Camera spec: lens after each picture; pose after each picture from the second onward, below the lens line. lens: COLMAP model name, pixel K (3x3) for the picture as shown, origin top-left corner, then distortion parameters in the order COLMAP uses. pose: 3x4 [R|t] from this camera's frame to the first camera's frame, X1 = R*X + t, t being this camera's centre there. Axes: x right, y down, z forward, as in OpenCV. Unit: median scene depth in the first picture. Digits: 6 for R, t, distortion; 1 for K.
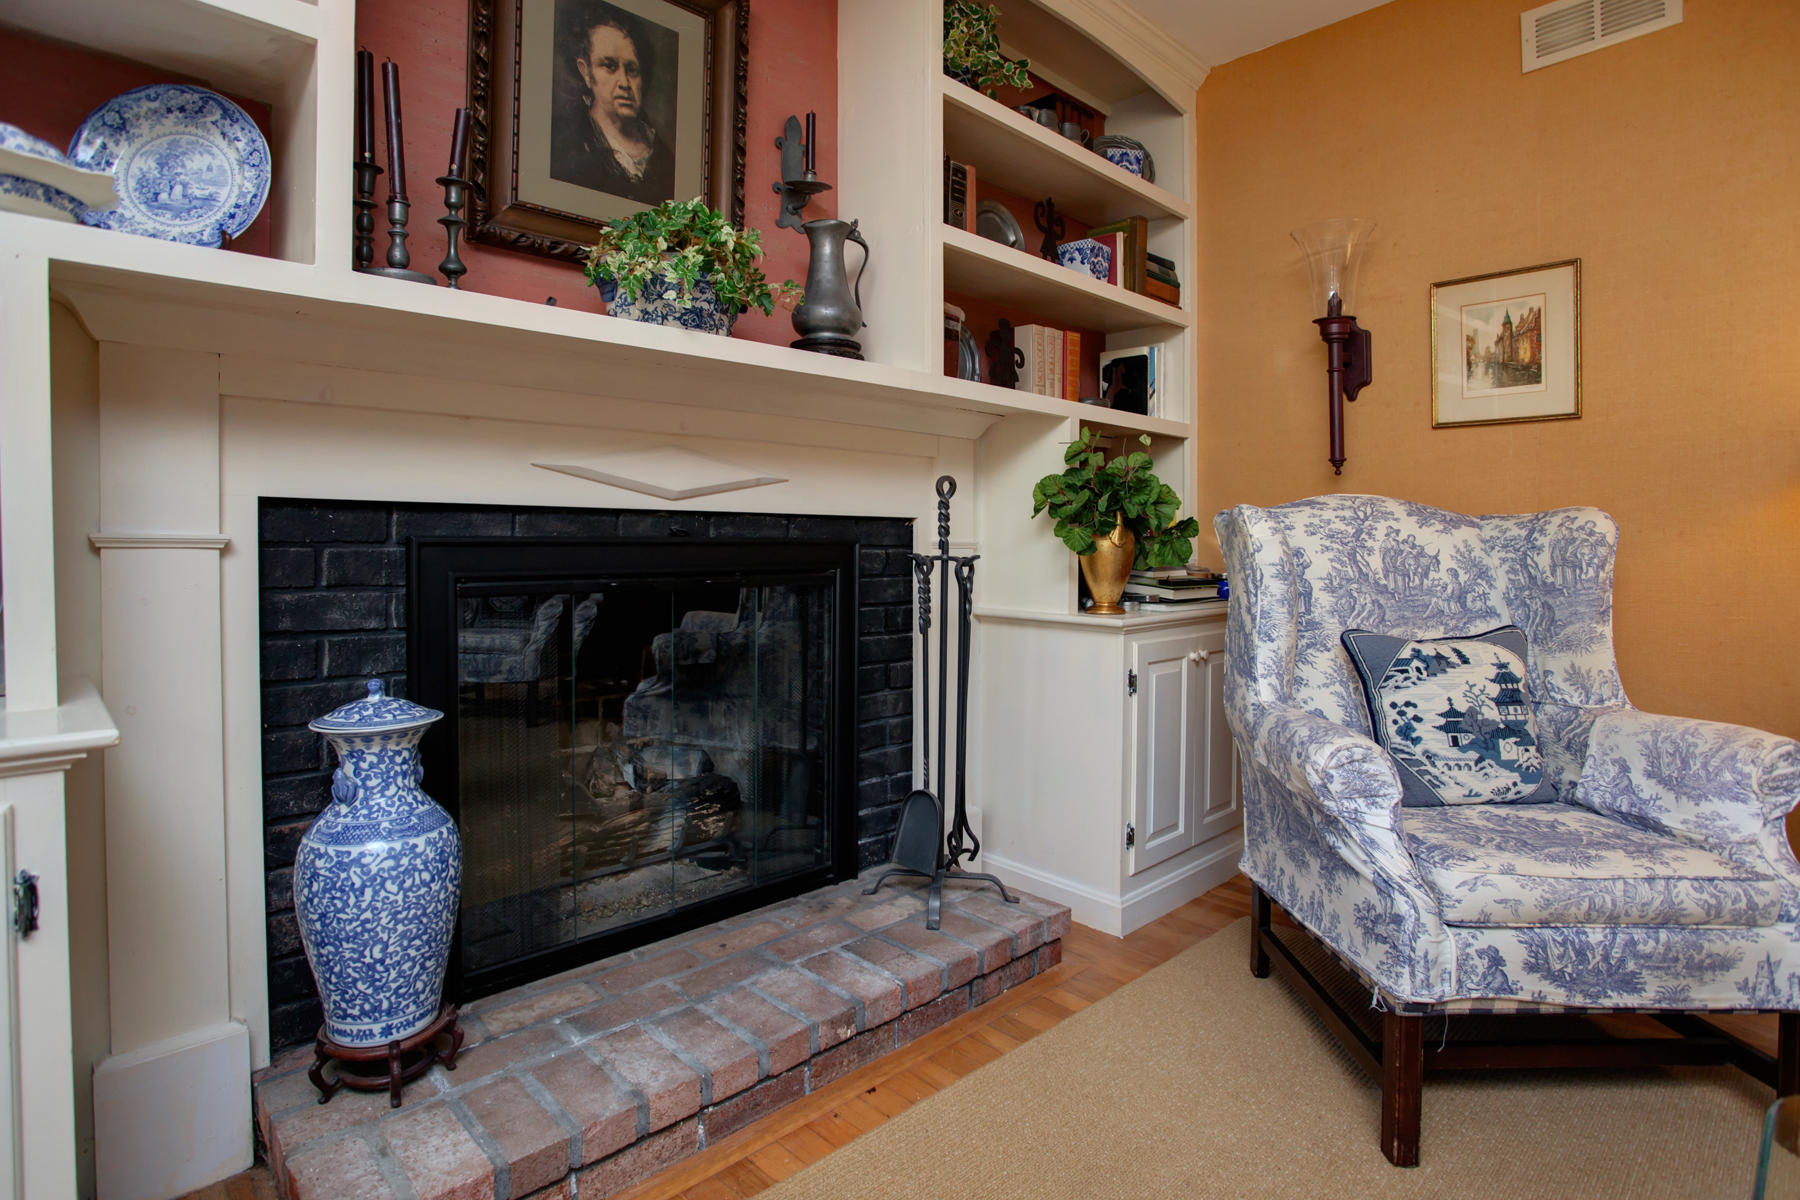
lens RADIAL K [[939.5, 0, 891.9], [0, 939.5, 538.6], [0, 0, 1]] dist [-0.052536, 0.019475]
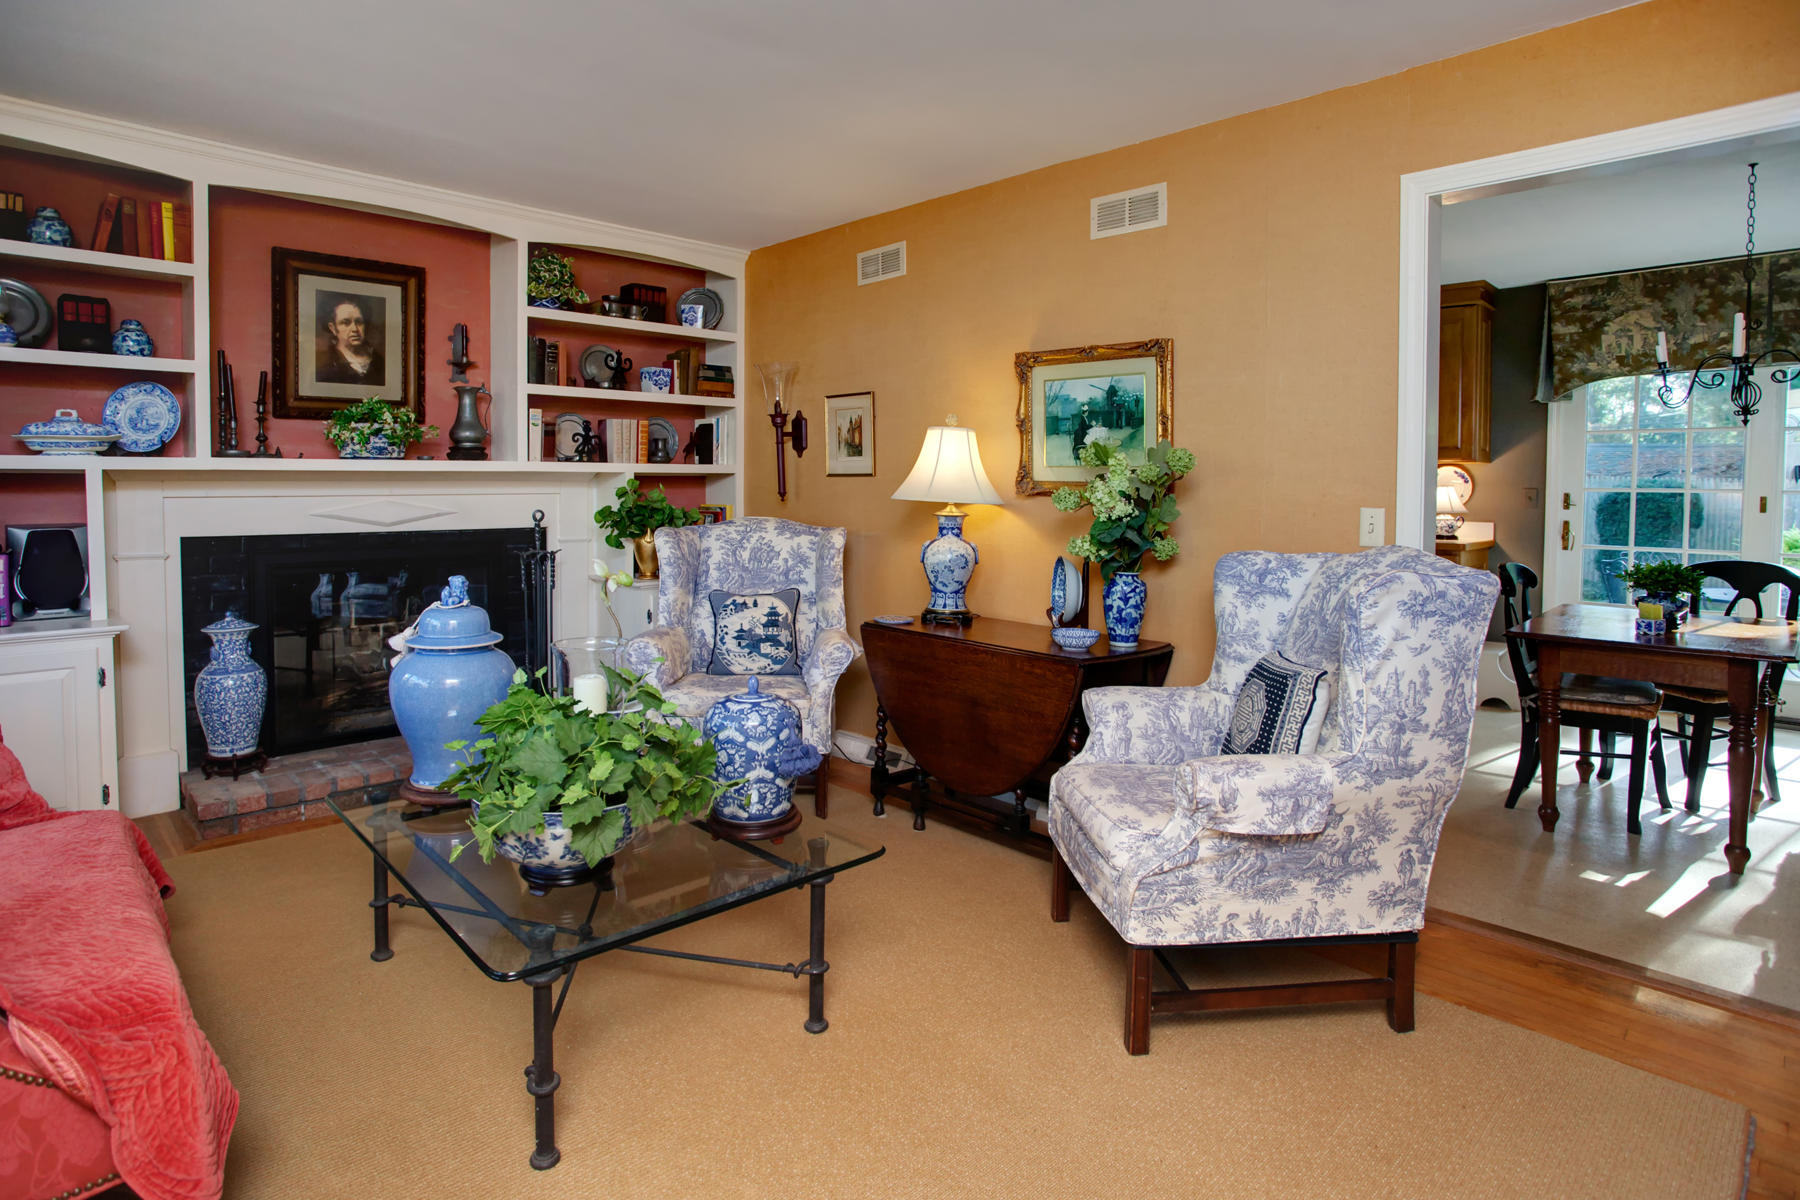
lens RADIAL K [[969.6, 0, 842.9], [0, 969.6, 498.2], [0, 0, 1]] dist [-0.004471, 0.001200]
pose [[0.998697, -0.003546, -0.050901, 0.959152], [0.004424, 0.999843, 0.017147, -0.147859], [0.050832, -0.017350, 0.998556, -1.181974]]
